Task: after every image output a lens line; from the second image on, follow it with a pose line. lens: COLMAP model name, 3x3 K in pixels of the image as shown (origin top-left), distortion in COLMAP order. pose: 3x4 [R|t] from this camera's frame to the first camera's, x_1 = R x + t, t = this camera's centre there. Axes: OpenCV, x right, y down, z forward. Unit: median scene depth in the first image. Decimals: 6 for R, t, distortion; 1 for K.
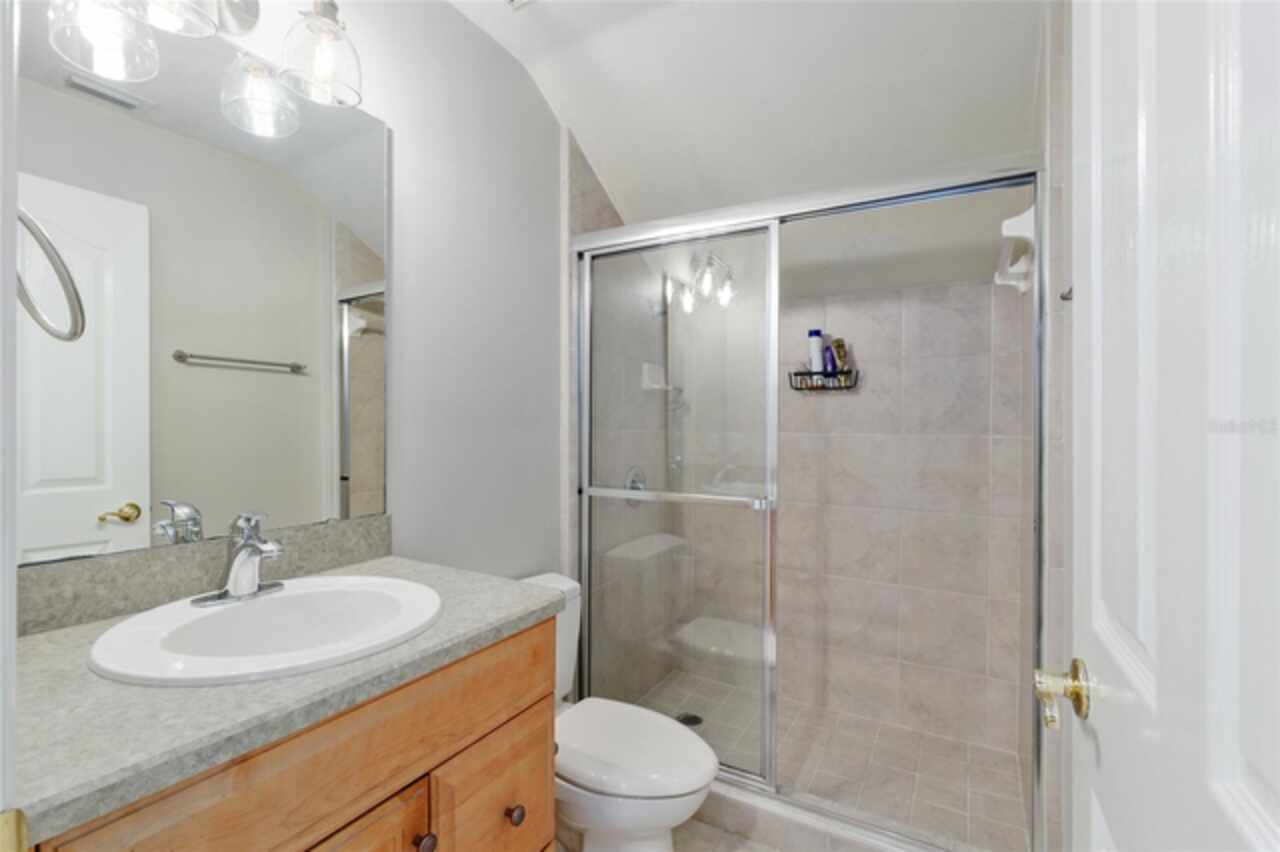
lens RADIAL K [[562.8, 0, 640.0], [0, 562.8, 426.0], [0, 0, 1]] dist [-0.010123, -0.000646]
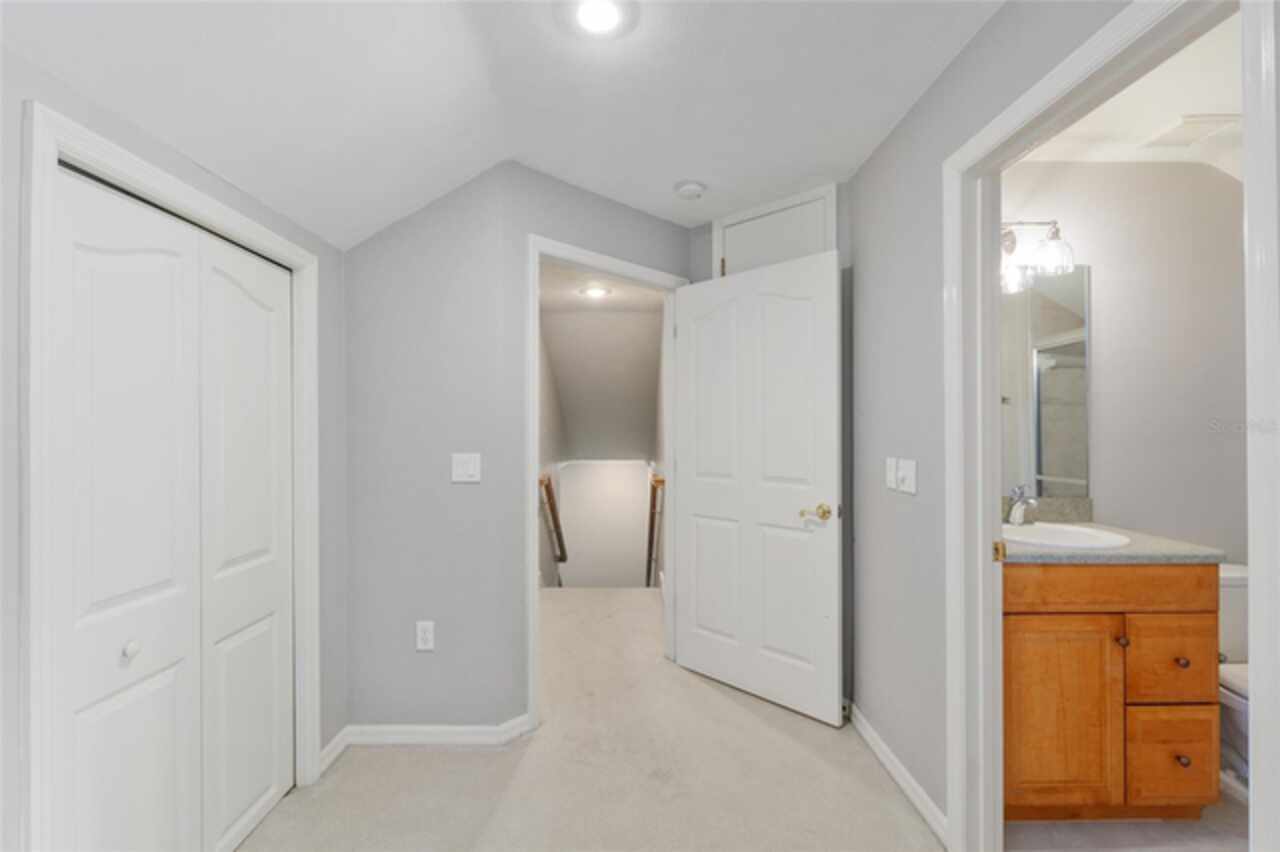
lens RADIAL K [[562.8, 0, 640.0], [0, 562.8, 426.0], [0, 0, 1]] dist [-0.010123, -0.000646]
pose [[0.493350, -0.012003, -0.869748, 0.467605], [-0.000479, 0.999901, -0.014071, -0.042753], [0.869831, 0.007359, 0.493296, -1.363653]]
